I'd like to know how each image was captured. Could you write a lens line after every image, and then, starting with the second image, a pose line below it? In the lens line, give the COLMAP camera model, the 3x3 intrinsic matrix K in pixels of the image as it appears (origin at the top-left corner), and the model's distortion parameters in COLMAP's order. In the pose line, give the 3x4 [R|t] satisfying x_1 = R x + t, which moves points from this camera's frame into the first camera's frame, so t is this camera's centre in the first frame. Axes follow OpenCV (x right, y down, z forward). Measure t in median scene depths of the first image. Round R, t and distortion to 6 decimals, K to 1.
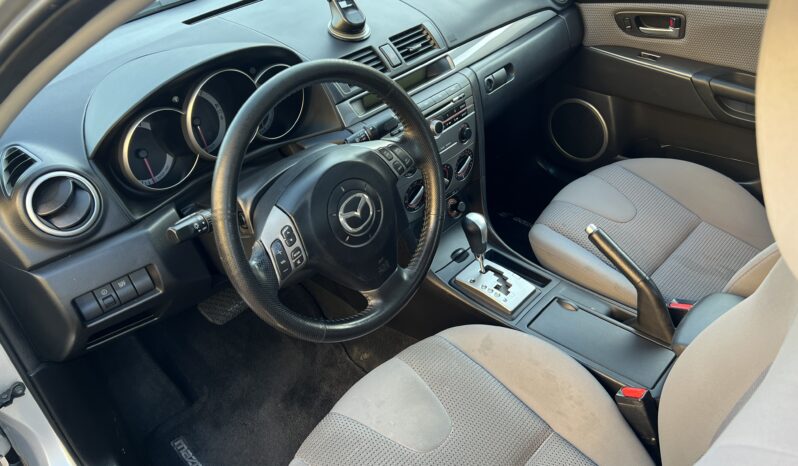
lens RADIAL K [[625.6, 0, 402.2], [0, 625.6, 241.2], [0, 0, 1]] dist [0.061546, -0.072717]
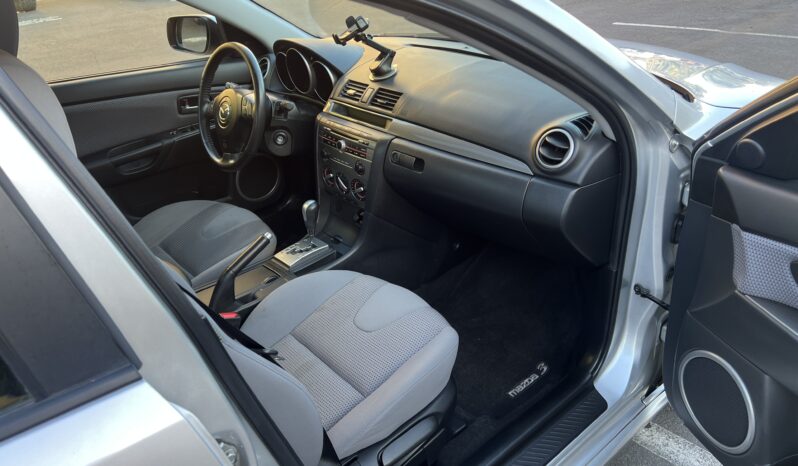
lens RADIAL K [[605.3, 0, 400.0], [0, 605.3, 234.1], [0, 0, 1]] dist [0.009046, -0.016329]
pose [[-0.111729, 0.533429, -0.838433, 1.348048], [-0.528355, 0.682691, 0.504751, -0.832459], [0.841640, 0.499386, 0.205564, 0.924556]]
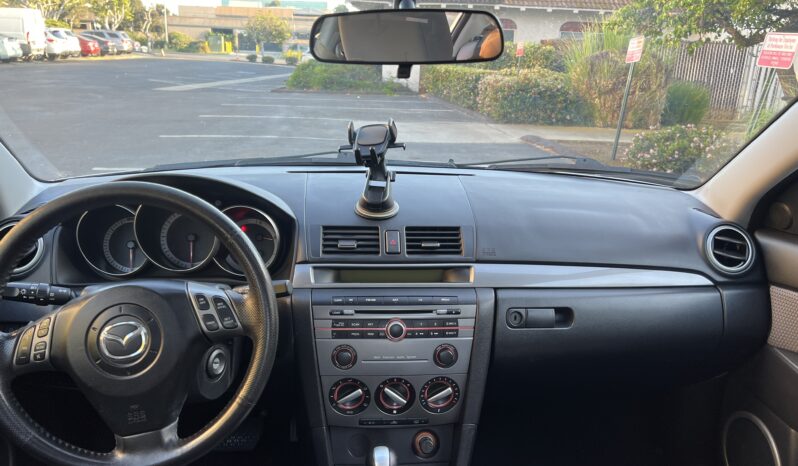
lens RADIAL K [[625.6, 0, 405.0], [0, 625.6, 233.8], [0, 0, 1]] dist [0.061546, -0.072717]
pose [[0.737147, 0.256550, -0.625136, 0.559887], [-0.457774, 0.870090, -0.182721, -0.145220], [0.497048, 0.420863, 0.758826, 0.304518]]
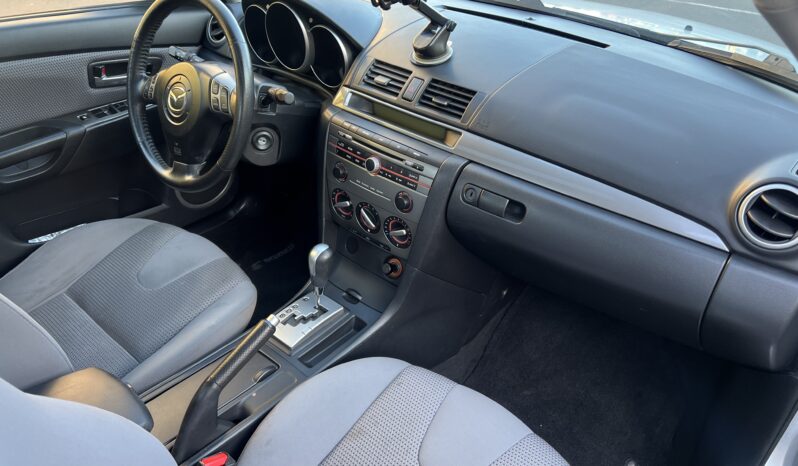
lens RADIAL K [[610.8, 0, 404.7], [0, 610.8, 236.9], [0, 0, 1]] dist [0.020091, -0.003839]
pose [[0.019478, 0.605370, -0.795706, 0.876131], [-0.619786, 0.631803, 0.465501, -0.582051], [0.784529, 0.484100, 0.387506, 0.723853]]
